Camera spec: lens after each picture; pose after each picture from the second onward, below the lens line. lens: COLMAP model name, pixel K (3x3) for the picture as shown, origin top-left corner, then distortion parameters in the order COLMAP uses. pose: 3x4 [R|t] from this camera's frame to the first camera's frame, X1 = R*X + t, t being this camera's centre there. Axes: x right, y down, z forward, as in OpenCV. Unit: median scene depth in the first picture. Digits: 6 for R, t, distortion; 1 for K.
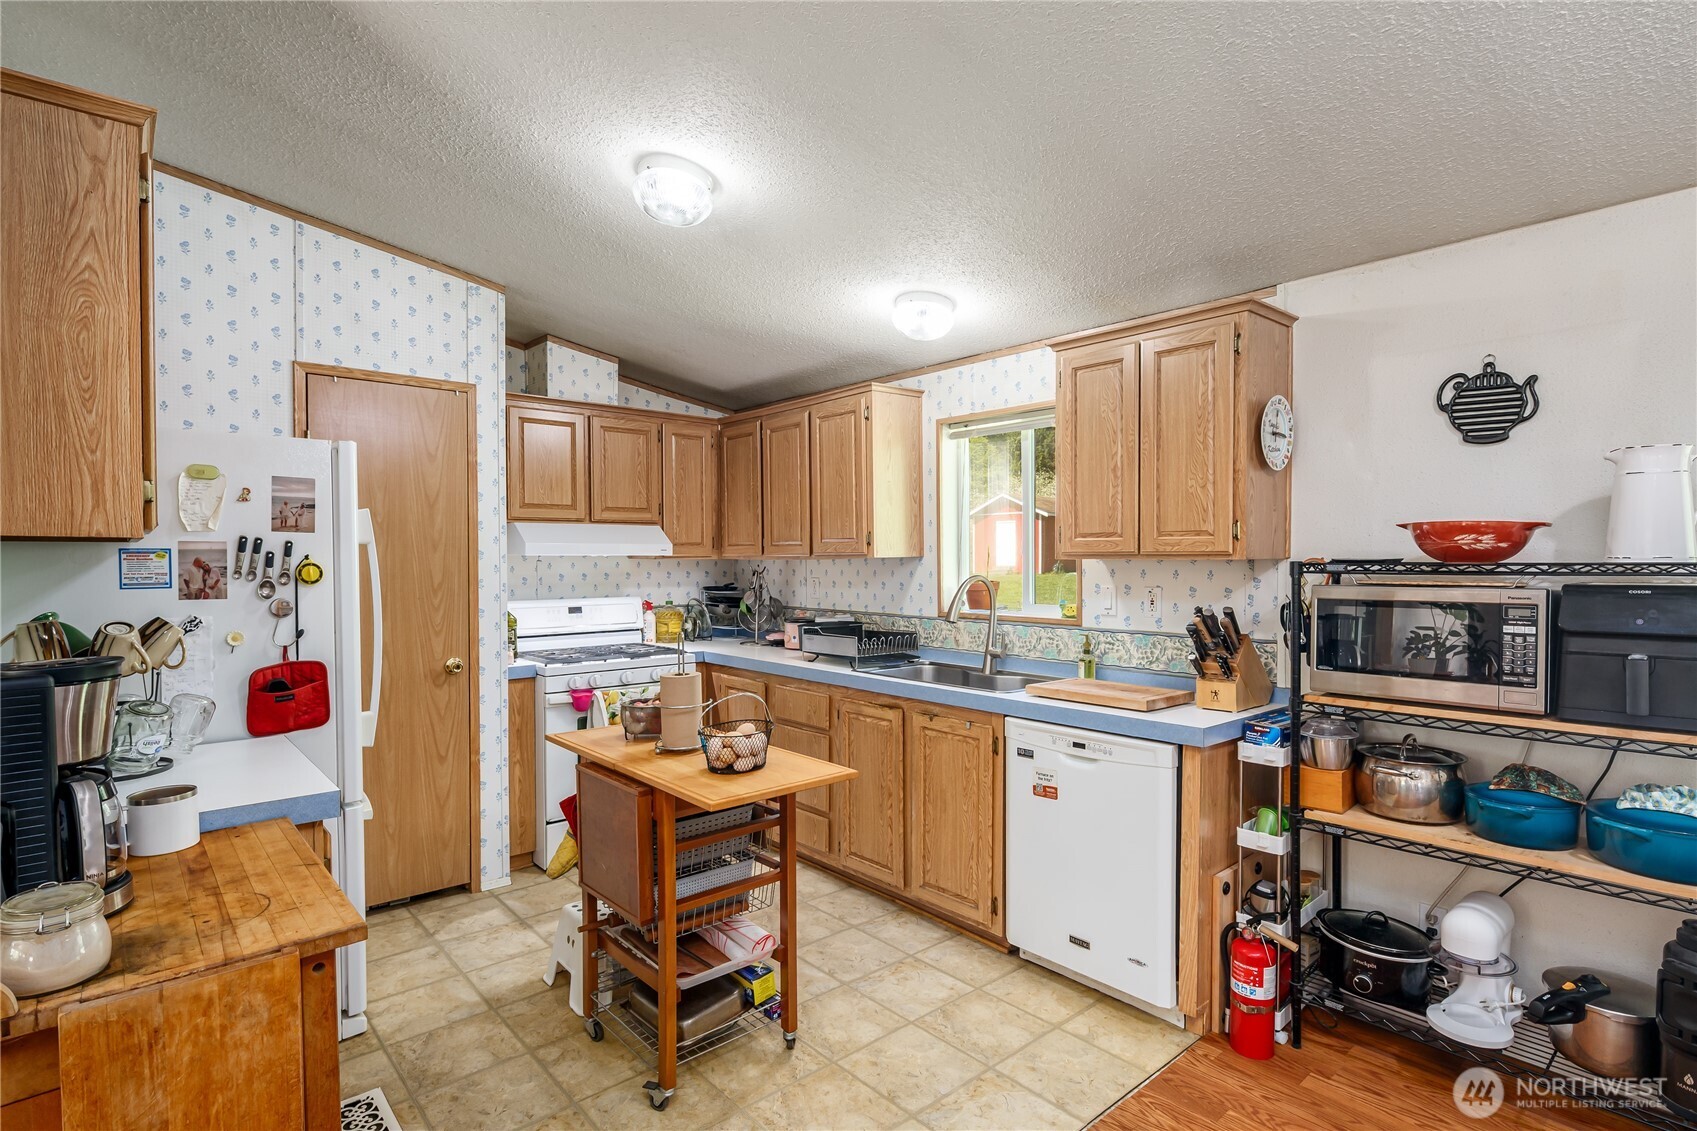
lens RADIAL K [[854.9, 0, 846.5], [0, 854.9, 578.3], [0, 0, 1]] dist [-0.003346, -0.001519]
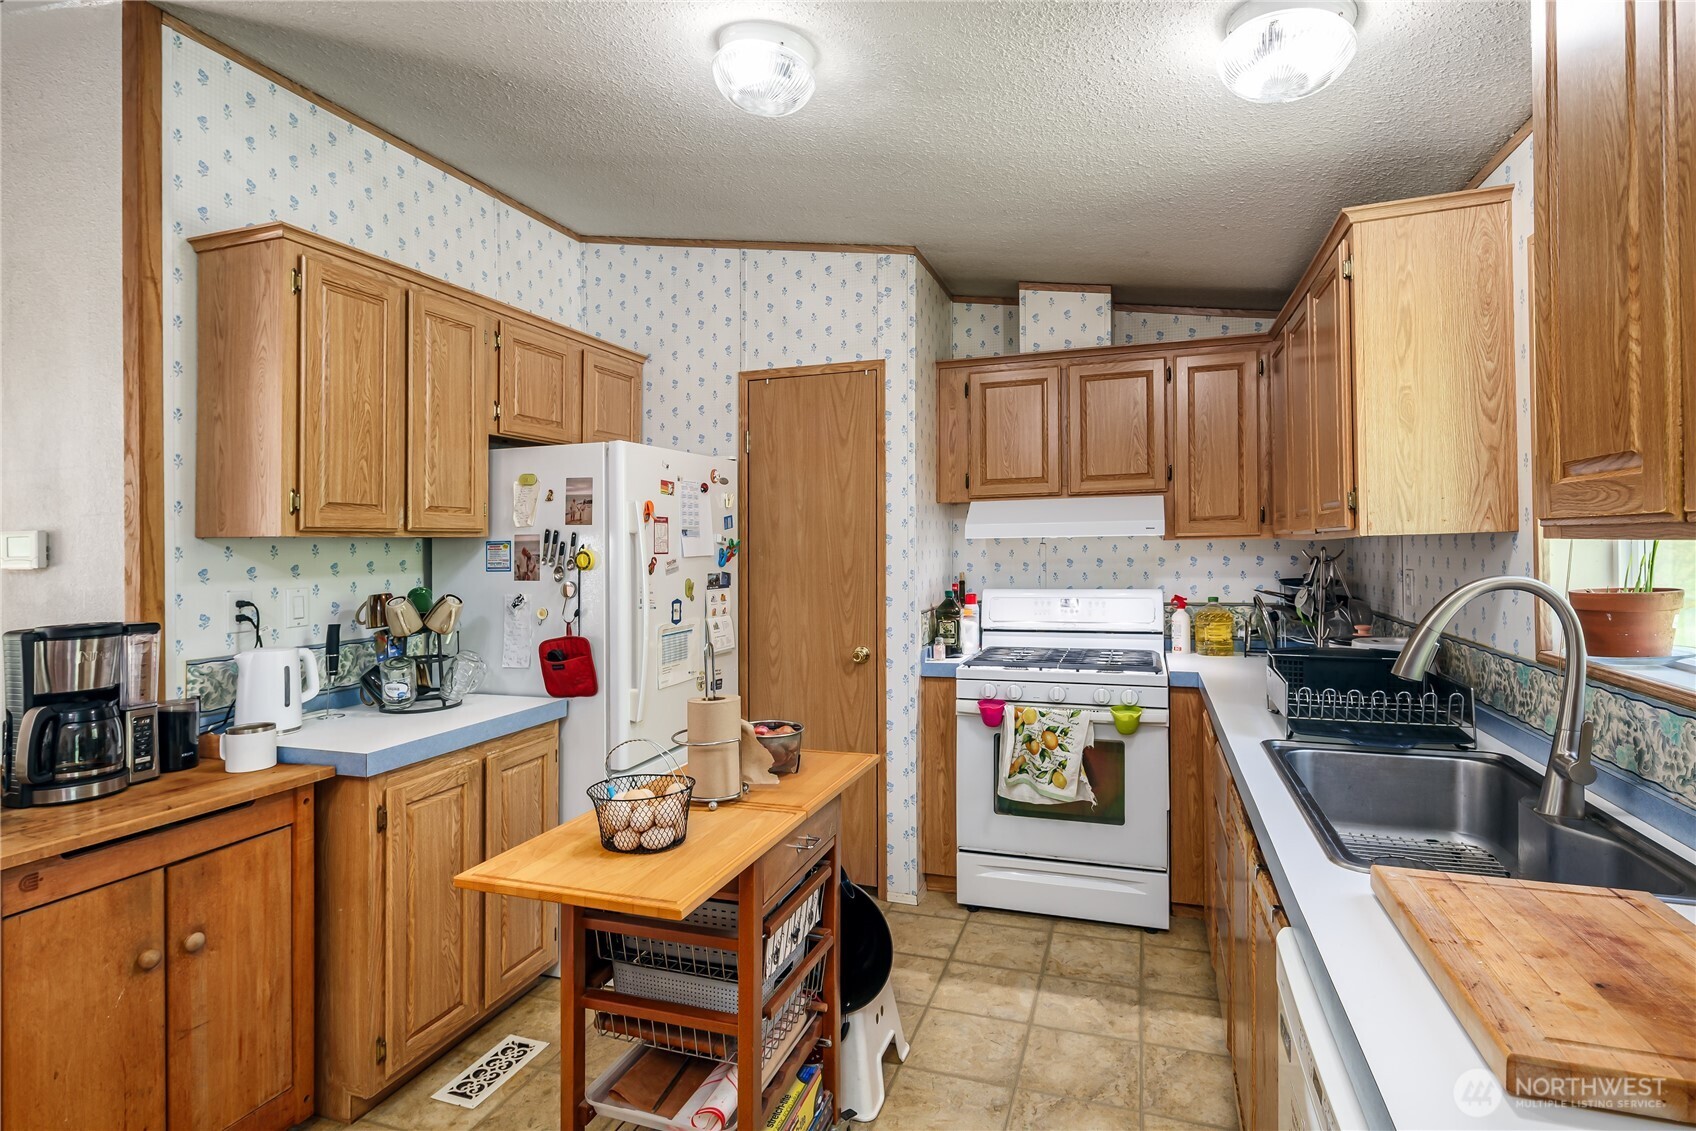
lens RADIAL K [[848.0, 0, 845.8], [0, 848.0, 542.7], [0, 0, 1]] dist [0.000118, -0.000503]
pose [[0.487218, -0.007205, -0.873251, 0.373403], [-0.006436, 0.999909, -0.011841, -0.012729], [0.873257, 0.011389, 0.487127, 0.521511]]
